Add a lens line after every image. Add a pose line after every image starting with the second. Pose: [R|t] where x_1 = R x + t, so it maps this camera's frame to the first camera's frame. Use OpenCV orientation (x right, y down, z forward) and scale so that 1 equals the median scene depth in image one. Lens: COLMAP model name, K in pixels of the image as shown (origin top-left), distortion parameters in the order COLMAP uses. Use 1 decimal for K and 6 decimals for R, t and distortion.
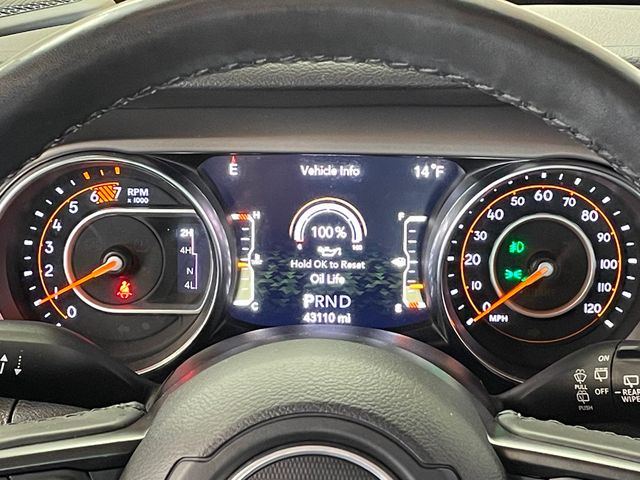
lens RADIAL K [[1511.5, 0, 321.7], [0, 1511.5, 240.2], [0, 0, 1]] dist [0.056607, 0.000000]
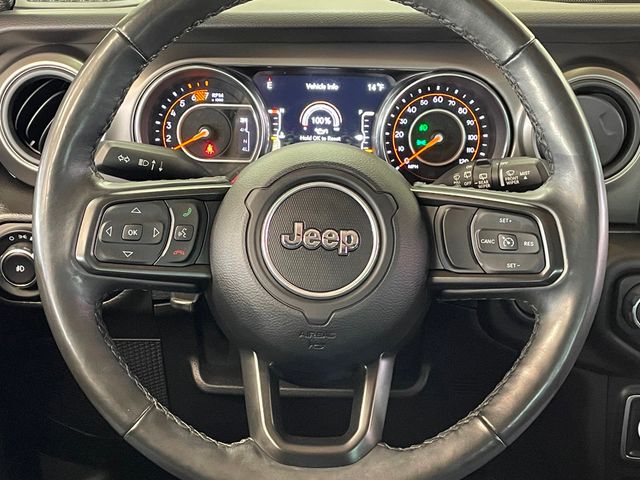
lens RADIAL K [[948.5, 0, 317.7], [0, 948.5, 239.5], [0, 0, 1]] dist [0.095633, 0.000000]
pose [[0.999727, 0.007109, 0.022262, -0.024591], [-0.007106, 0.999975, -0.000231, 0.142168], [-0.022263, 0.000073, 0.999752, -0.157059]]
